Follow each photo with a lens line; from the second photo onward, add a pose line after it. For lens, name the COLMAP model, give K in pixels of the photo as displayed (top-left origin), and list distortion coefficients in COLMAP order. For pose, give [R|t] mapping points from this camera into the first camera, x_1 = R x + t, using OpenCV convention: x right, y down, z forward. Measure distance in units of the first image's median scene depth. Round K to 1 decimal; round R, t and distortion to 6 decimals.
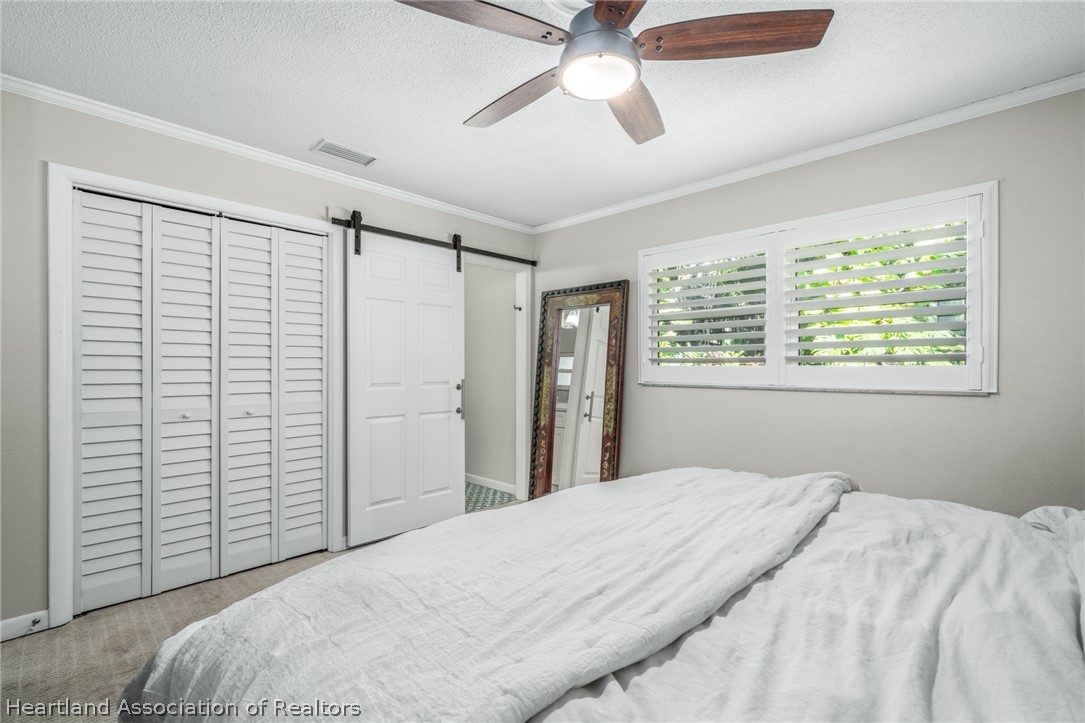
lens RADIAL K [[483.3, 0, 536.0], [0, 483.3, 361.7], [0, 0, 1]] dist [0.002864, -0.000015]
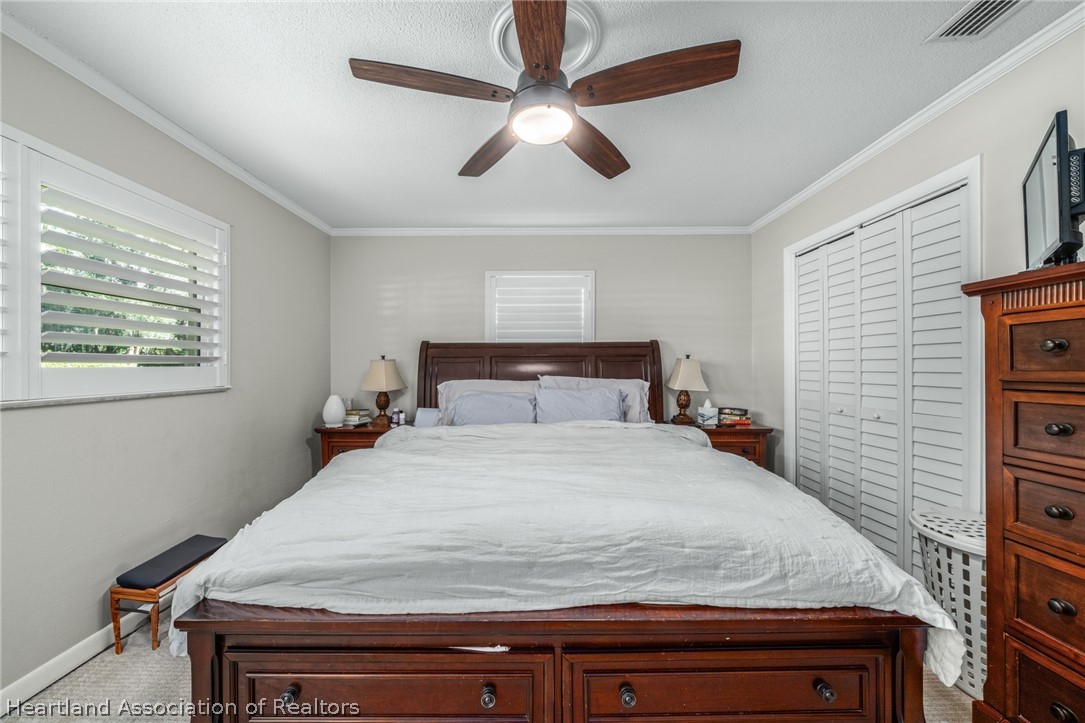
lens RADIAL K [[388.4, 0, 536.0], [0, 388.4, 368.1], [0, 0, 1]] dist [-0.005058, -0.000081]
pose [[-0.678250, 0.000306, 0.734831, -0.289862], [-0.001046, 0.999998, -0.001382, 0.009129], [-0.734831, -0.001706, -0.678249, 0.859434]]
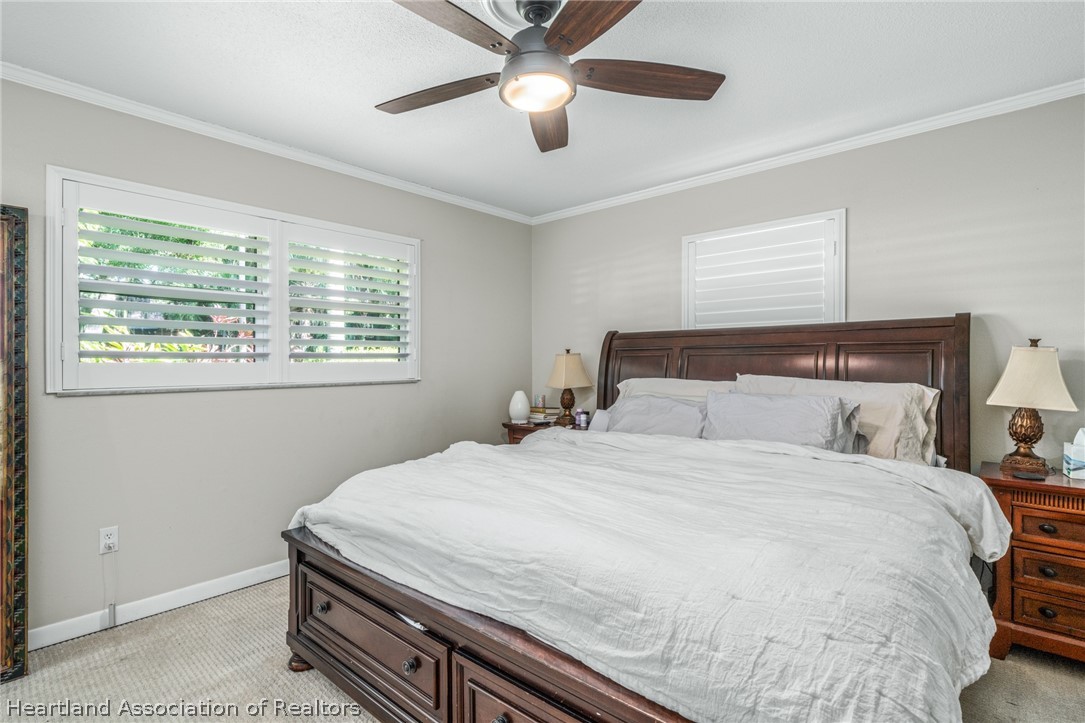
lens RADIAL K [[520.9, 0, 535.2], [0, 520.9, 361.0], [0, 0, 1]] dist [0.004126, 0.000597]
pose [[-0.019772, 0.002550, 0.999801, -0.531562], [-0.004110, 0.999988, -0.002632, 0.006729], [-0.999796, -0.004161, -0.019761, 0.525085]]
